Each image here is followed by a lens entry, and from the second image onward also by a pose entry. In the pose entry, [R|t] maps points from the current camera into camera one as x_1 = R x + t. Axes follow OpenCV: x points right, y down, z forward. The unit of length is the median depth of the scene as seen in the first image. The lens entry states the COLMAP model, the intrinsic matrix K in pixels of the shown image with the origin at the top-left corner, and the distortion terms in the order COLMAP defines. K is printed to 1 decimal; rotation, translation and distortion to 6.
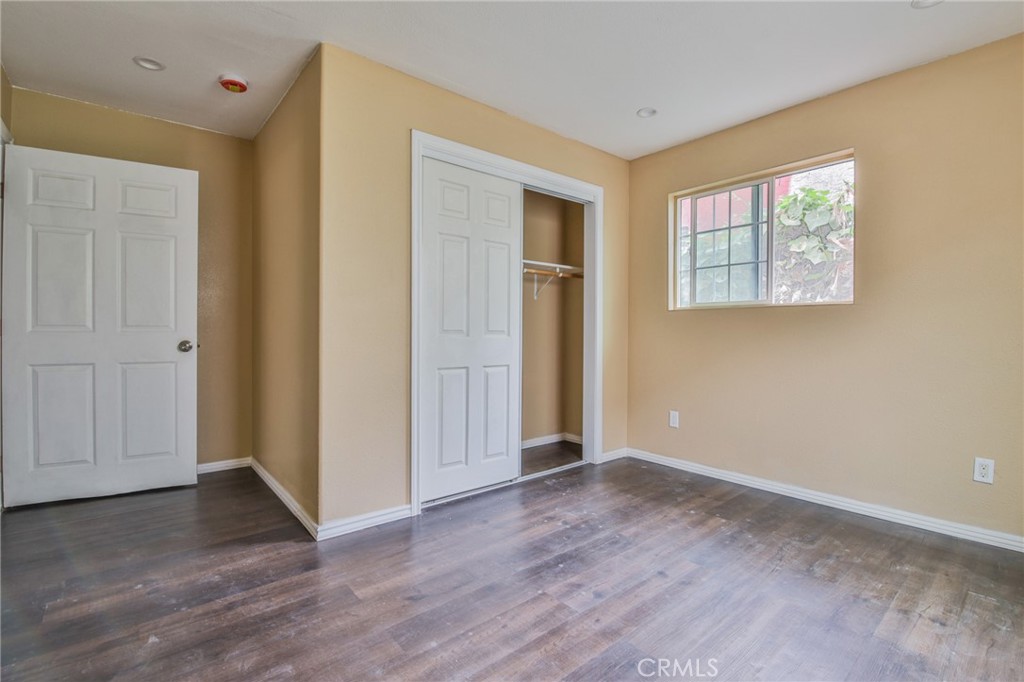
lens RADIAL K [[466.9, 0, 512.1], [0, 466.9, 337.2], [0, 0, 1]] dist [-0.007825, -0.006716]
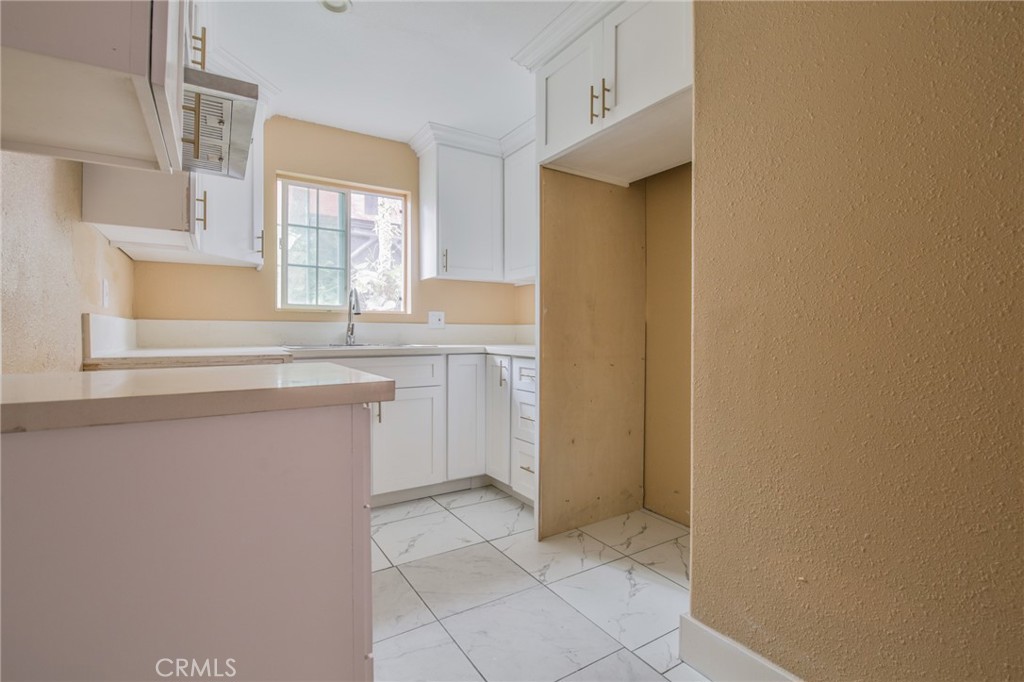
lens RADIAL K [[466.9, 0, 511.6], [0, 466.9, 337.0], [0, 0, 1]] dist [-0.007825, -0.006716]
pose [[0.125978, -0.007884, 0.992002, -0.434916], [0.007779, 0.999946, 0.006959, -0.014210], [-0.992003, 0.006840, 0.126033, 0.491157]]
